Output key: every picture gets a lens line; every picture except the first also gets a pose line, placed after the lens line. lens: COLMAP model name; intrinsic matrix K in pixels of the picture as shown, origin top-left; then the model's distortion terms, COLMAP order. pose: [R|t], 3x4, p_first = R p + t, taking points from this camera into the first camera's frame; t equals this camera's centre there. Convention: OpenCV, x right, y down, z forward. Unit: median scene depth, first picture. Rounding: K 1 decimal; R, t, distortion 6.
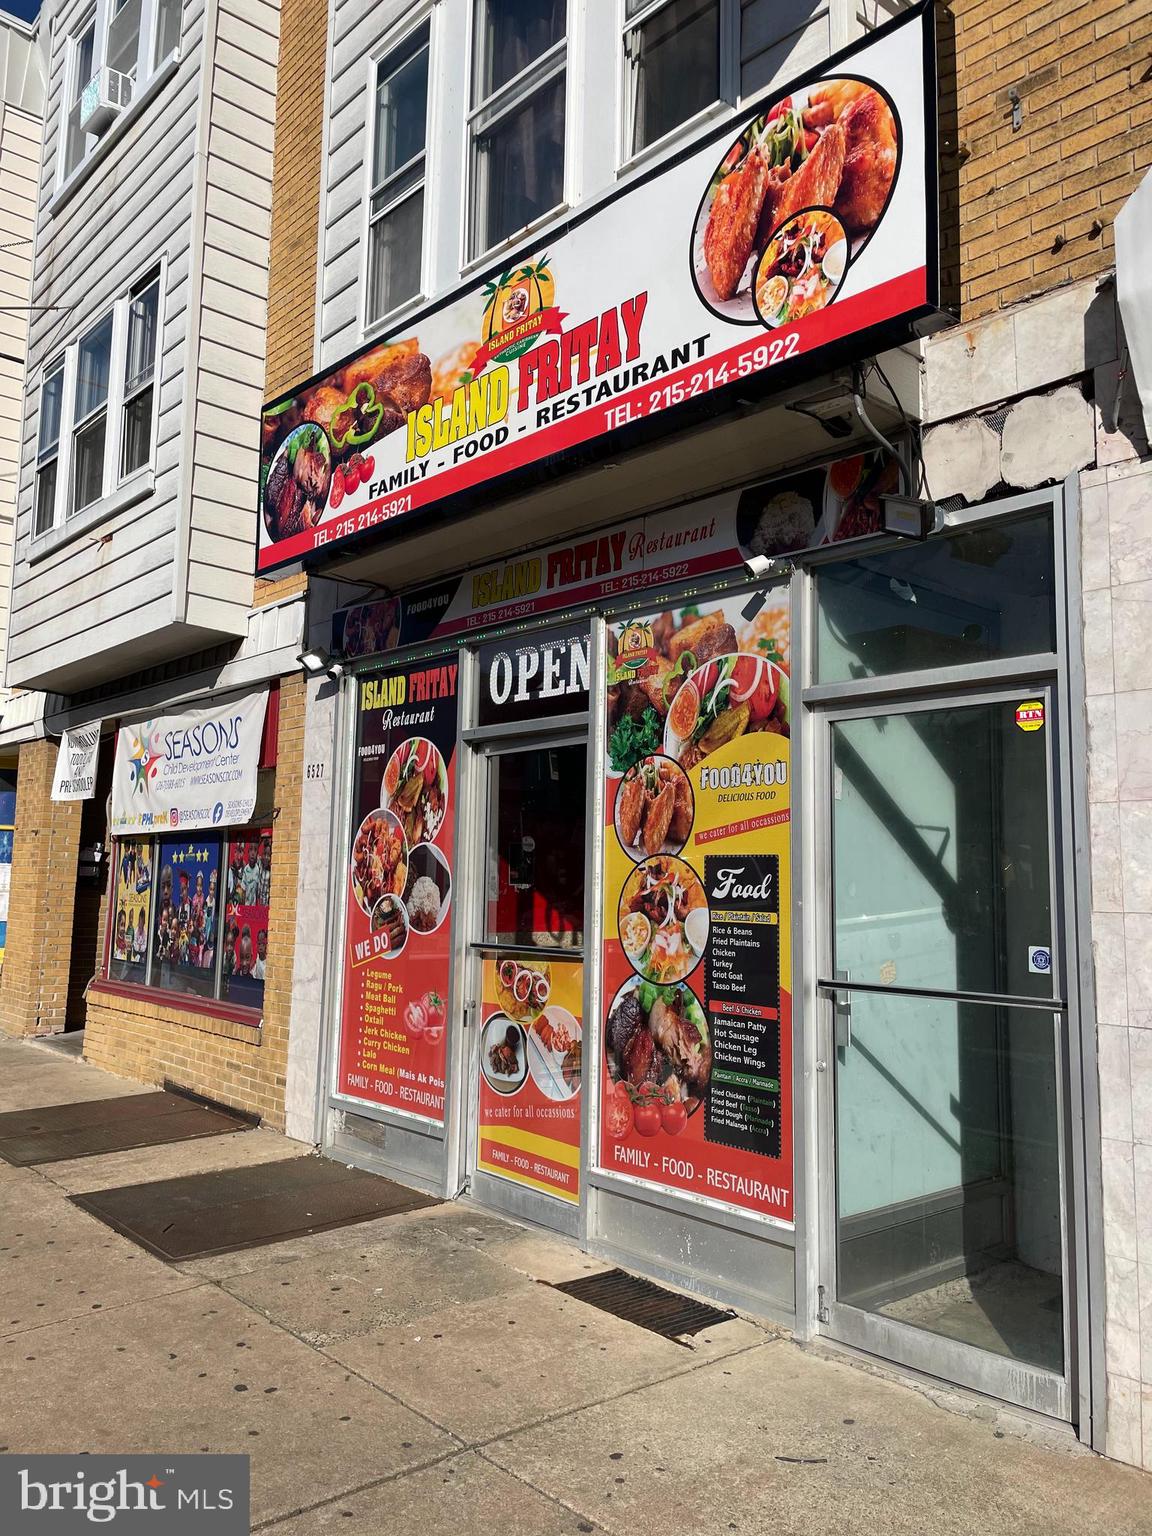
lens RADIAL K [[1155.2, 0, 580.2], [0, 1155.2, 756.9], [0, 0, 1]] dist [0.125713, -0.186040]
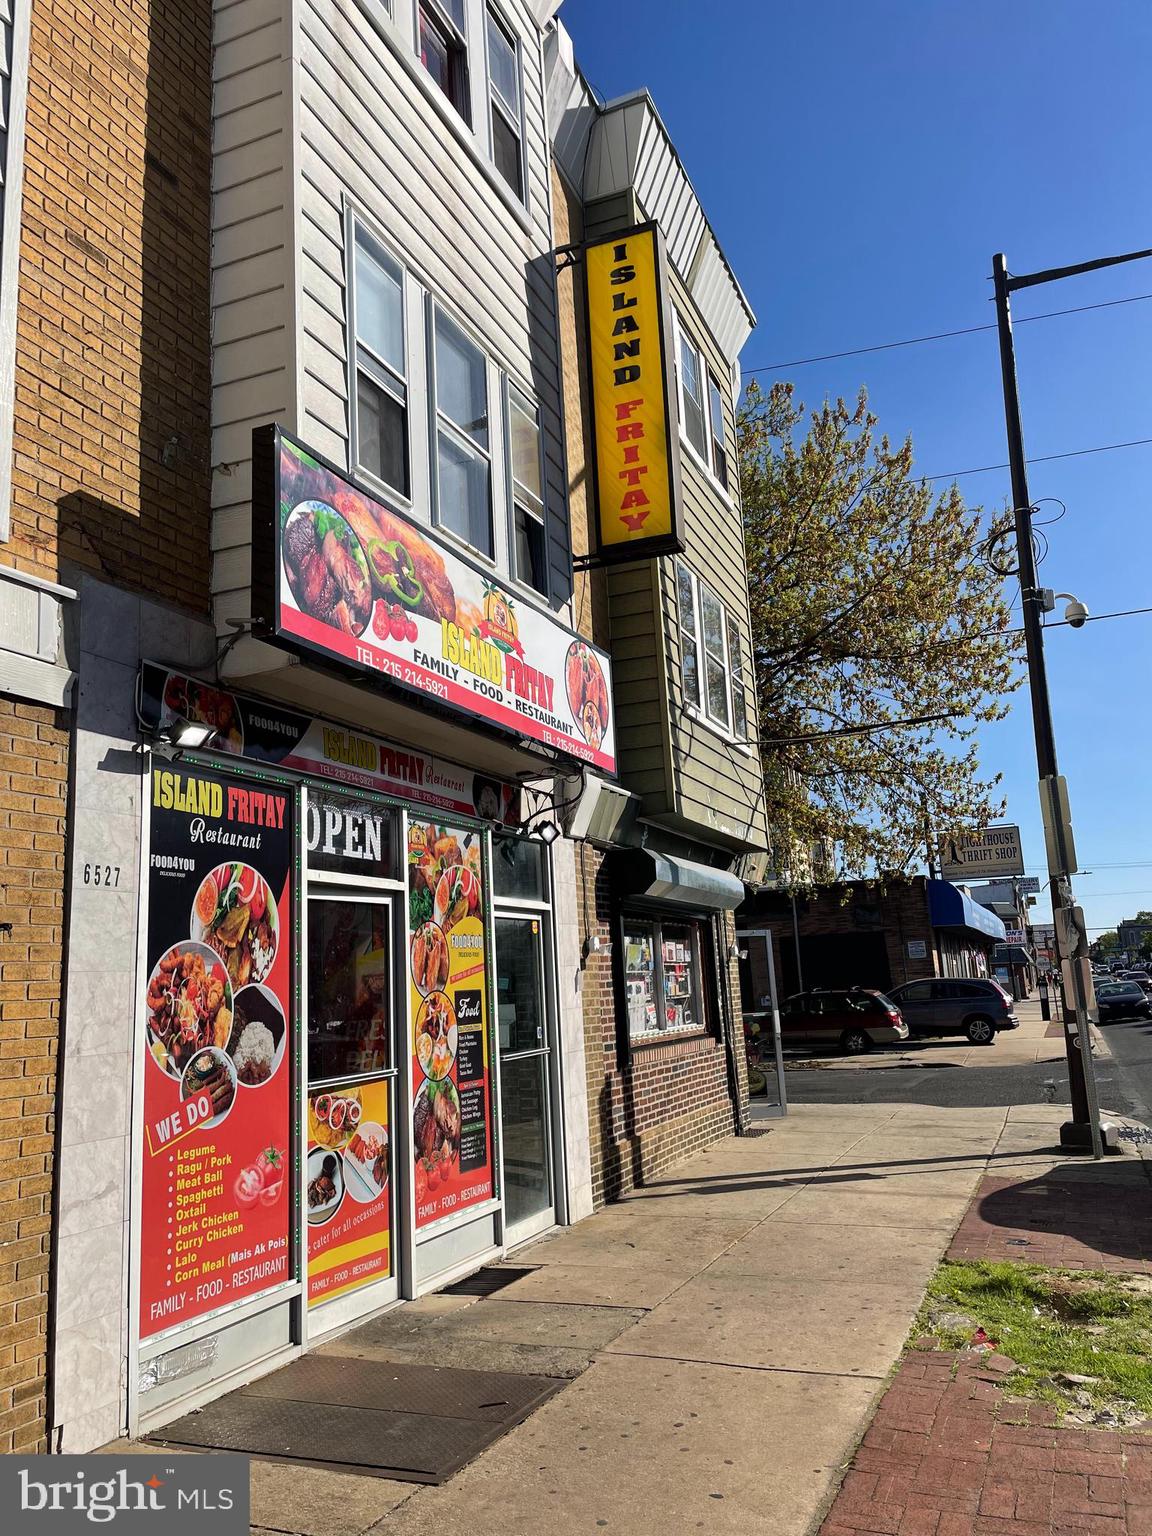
lens RADIAL K [[1140.9, 0, 576.0], [0, 1140.9, 768.0], [0, 0, 1]] dist [0.082581, -0.106427]
pose [[-0.425193, 0.173341, 0.888349, -1.223822], [-0.058476, 0.974178, -0.218078, 0.104649], [-0.903212, -0.144673, -0.404078, 1.332298]]
